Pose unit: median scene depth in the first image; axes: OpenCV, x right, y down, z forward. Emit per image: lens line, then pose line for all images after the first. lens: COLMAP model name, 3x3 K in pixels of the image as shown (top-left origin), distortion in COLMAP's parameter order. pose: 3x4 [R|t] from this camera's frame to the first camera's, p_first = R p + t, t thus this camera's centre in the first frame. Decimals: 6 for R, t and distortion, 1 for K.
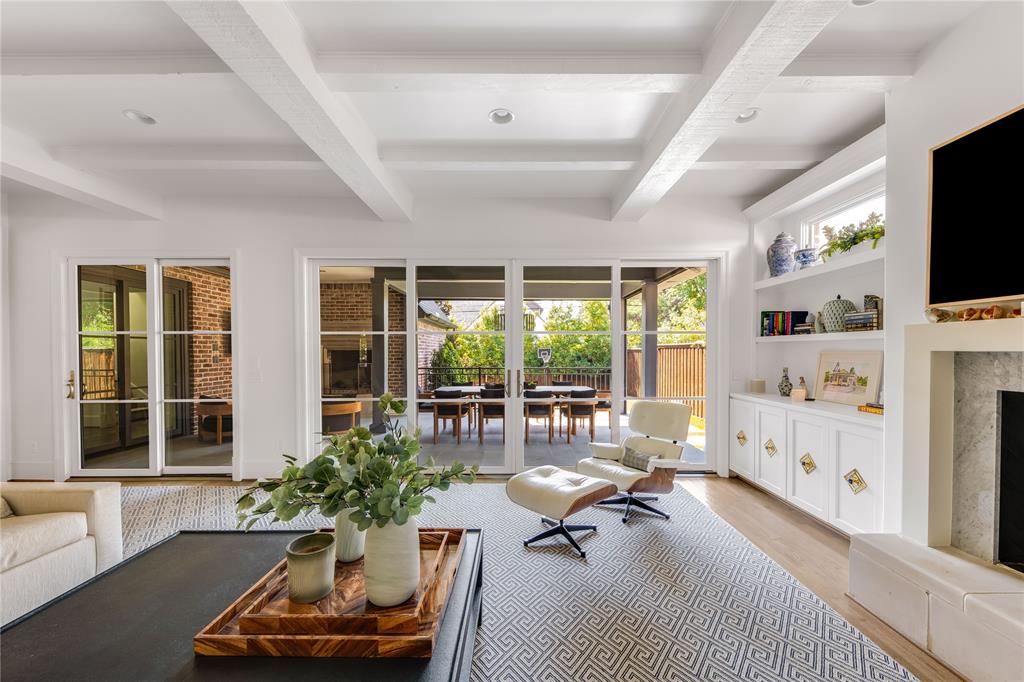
lens RADIAL K [[385.8, 0, 513.9], [0, 385.8, 354.5], [0, 0, 1]] dist [0.003537, 0.000282]
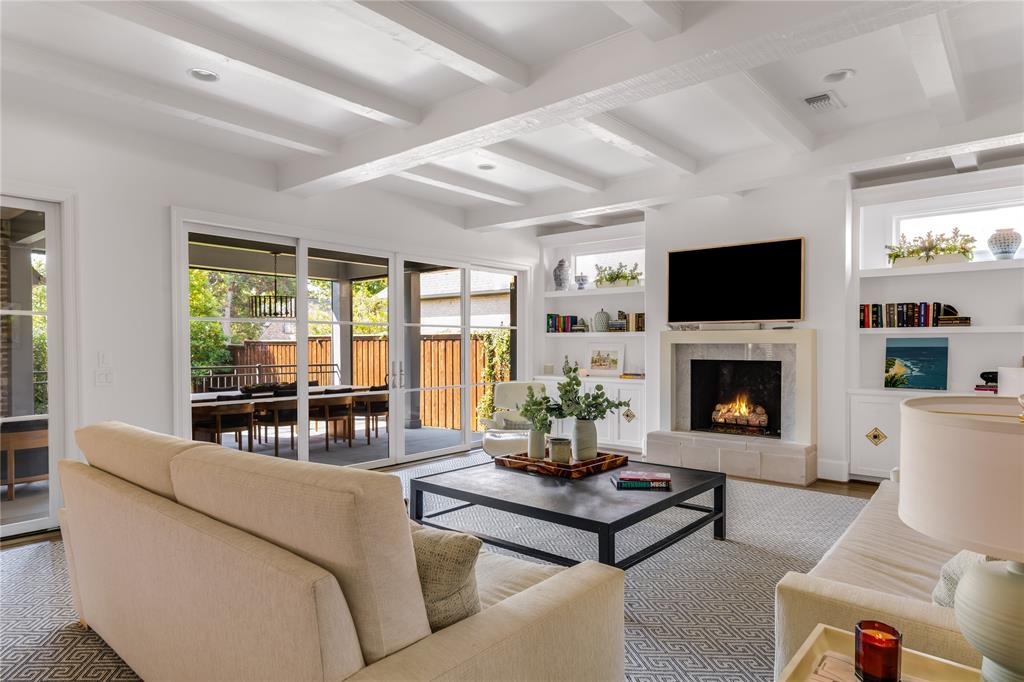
lens RADIAL K [[600.6, 0, 512.7], [0, 600.6, 345.5], [0, 0, 1]] dist [-0.006090, -0.000053]
pose [[0.647979, 0.001809, 0.761656, -1.111937], [0.005247, 0.999963, -0.006838, 0.011950], [-0.761640, 0.008427, 0.647945, -0.281374]]
